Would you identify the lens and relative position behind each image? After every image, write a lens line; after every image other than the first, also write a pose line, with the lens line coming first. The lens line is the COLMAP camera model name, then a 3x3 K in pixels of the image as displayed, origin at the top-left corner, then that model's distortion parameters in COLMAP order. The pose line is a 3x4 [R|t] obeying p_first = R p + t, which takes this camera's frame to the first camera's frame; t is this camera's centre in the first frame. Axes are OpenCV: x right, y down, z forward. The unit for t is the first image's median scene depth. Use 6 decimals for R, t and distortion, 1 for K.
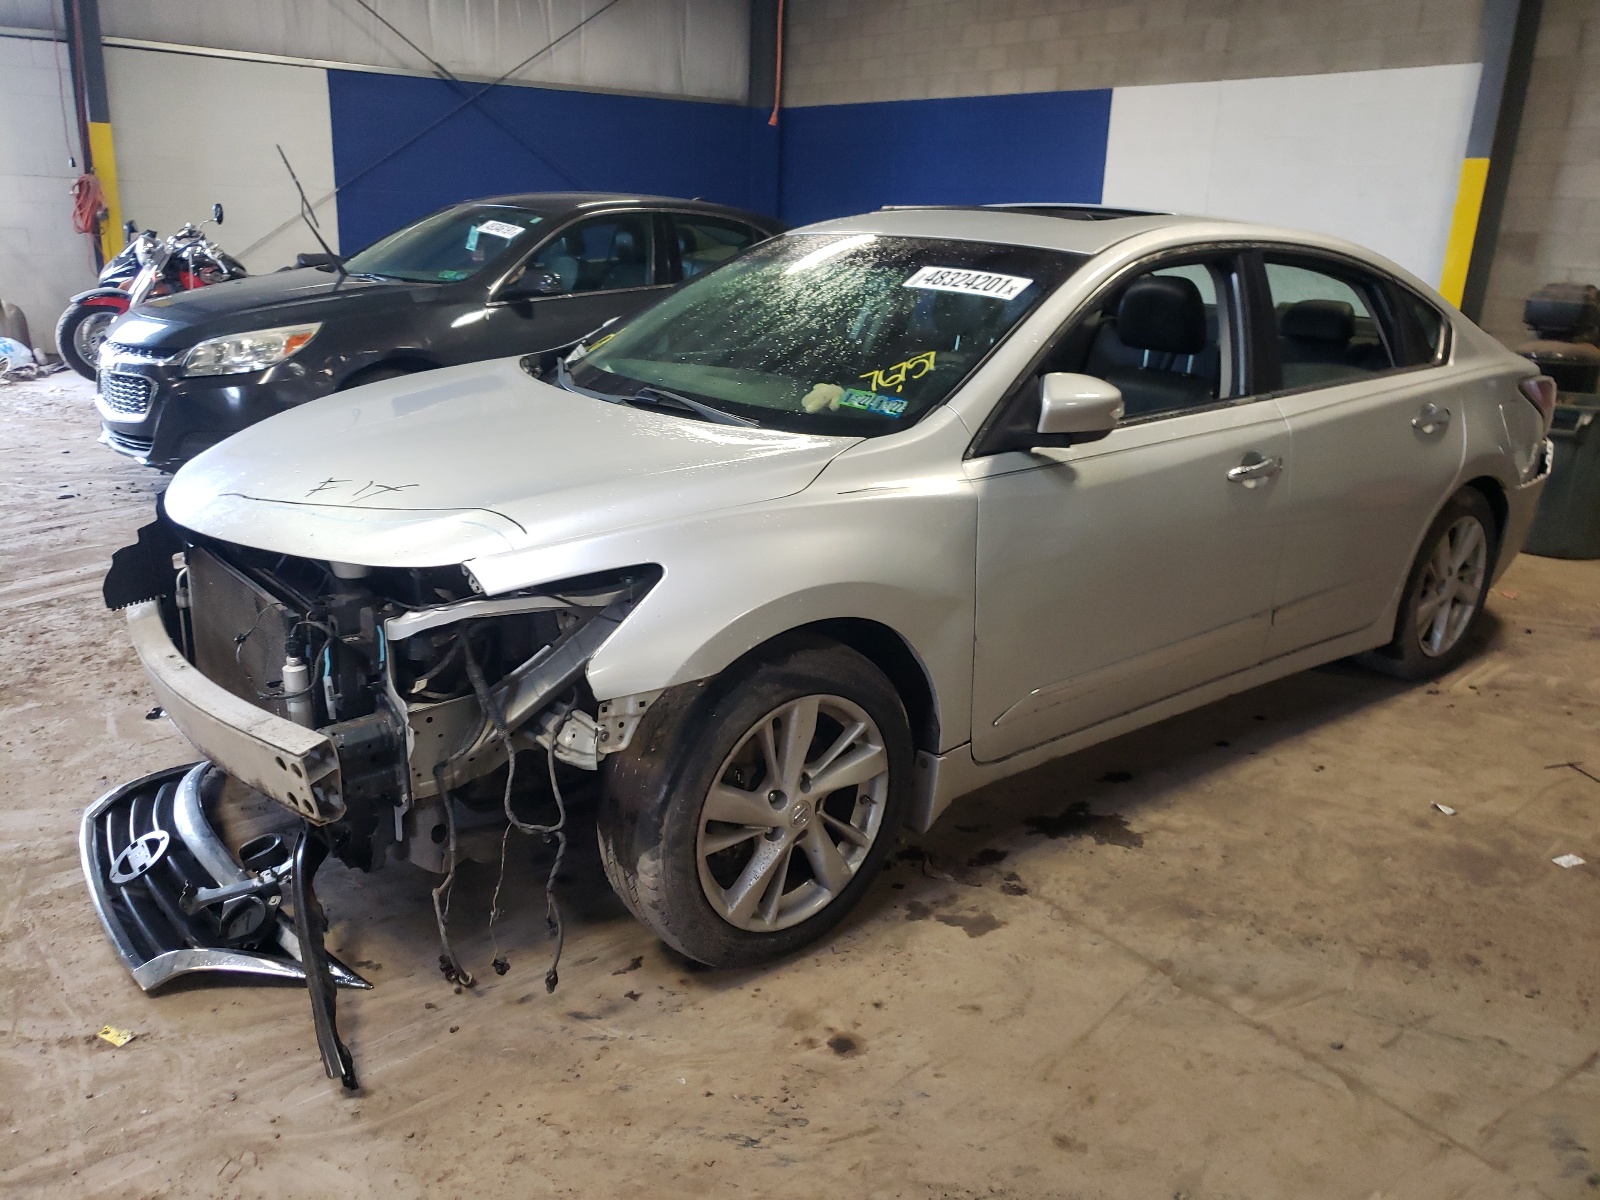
lens RADIAL K [[1200.3, 0, 803.2], [0, 1200.3, 603.5], [0, 0, 1]] dist [0.010501, 0.012344]
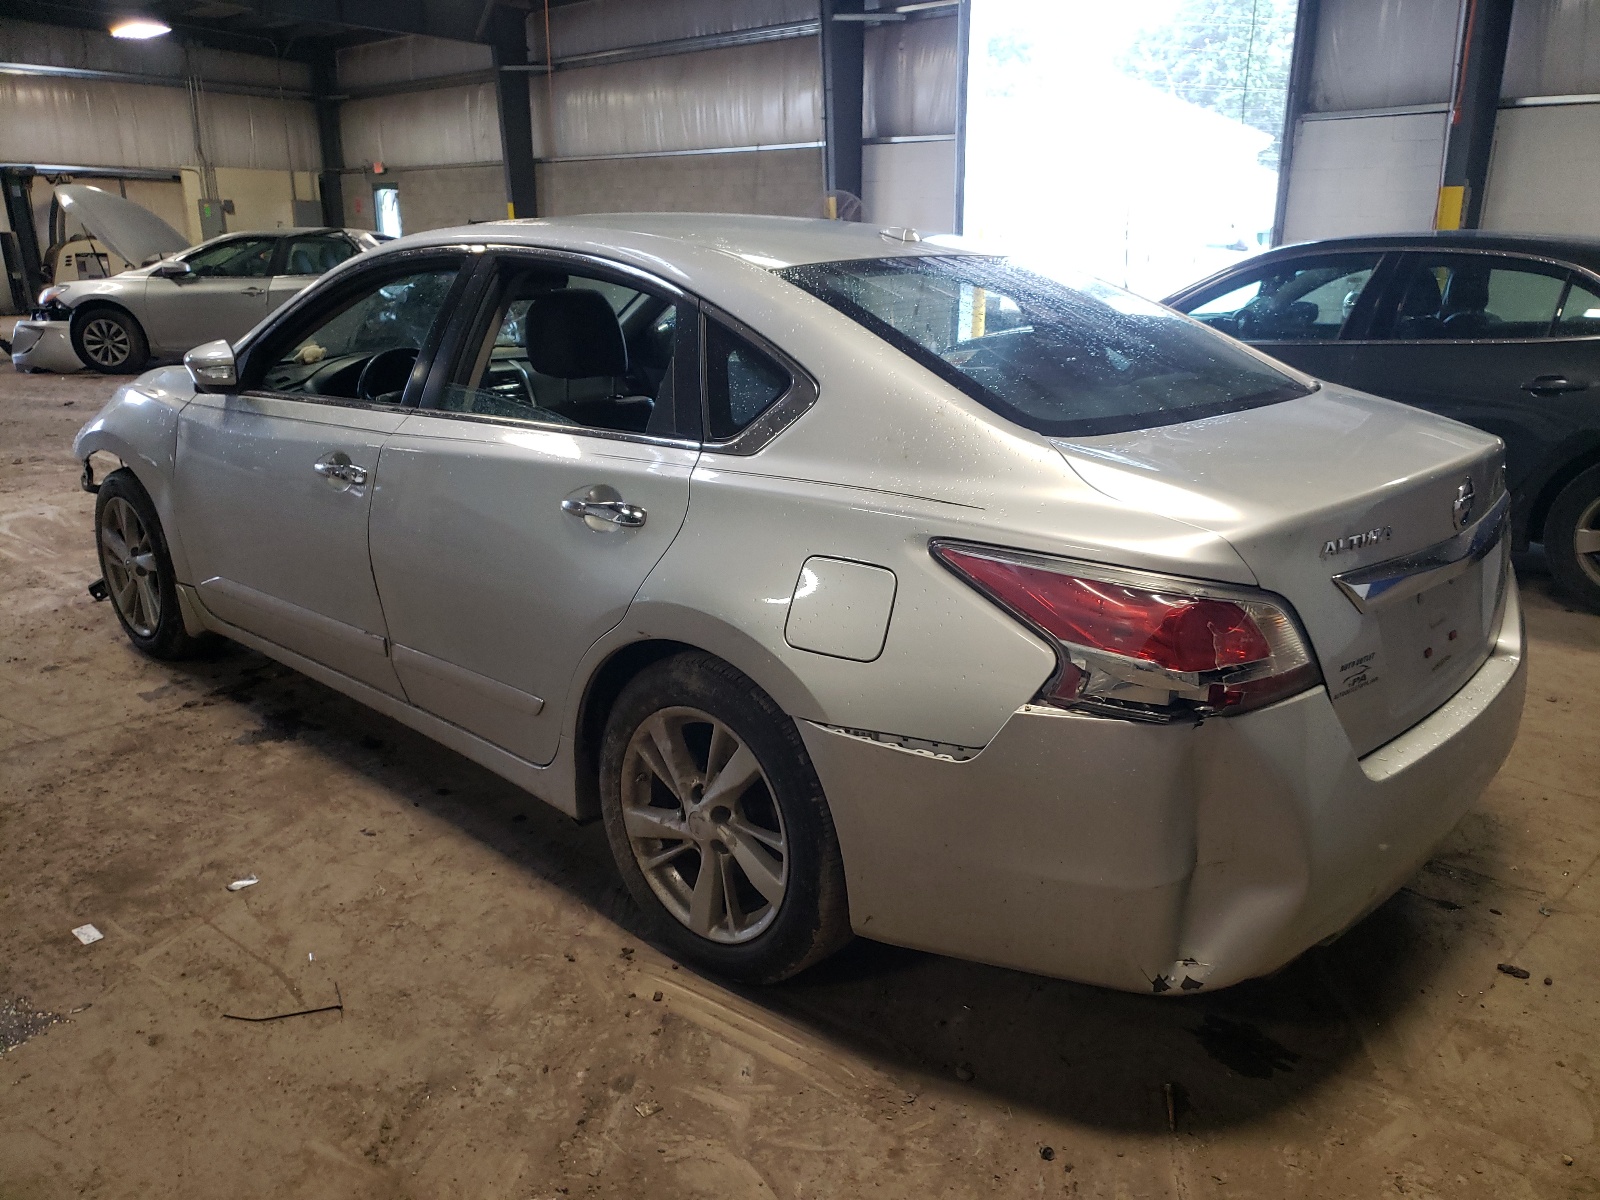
lens RADIAL K [[1200.3, 0, 803.2], [0, 1200.3, 596.0], [0, 0, 1]] dist [0.010501, 0.012344]
pose [[0.182843, 0.254808, -0.949548, 1.426649], [-0.320340, 0.928563, 0.187493, -0.327922], [0.929489, 0.269897, 0.251406, 1.137377]]
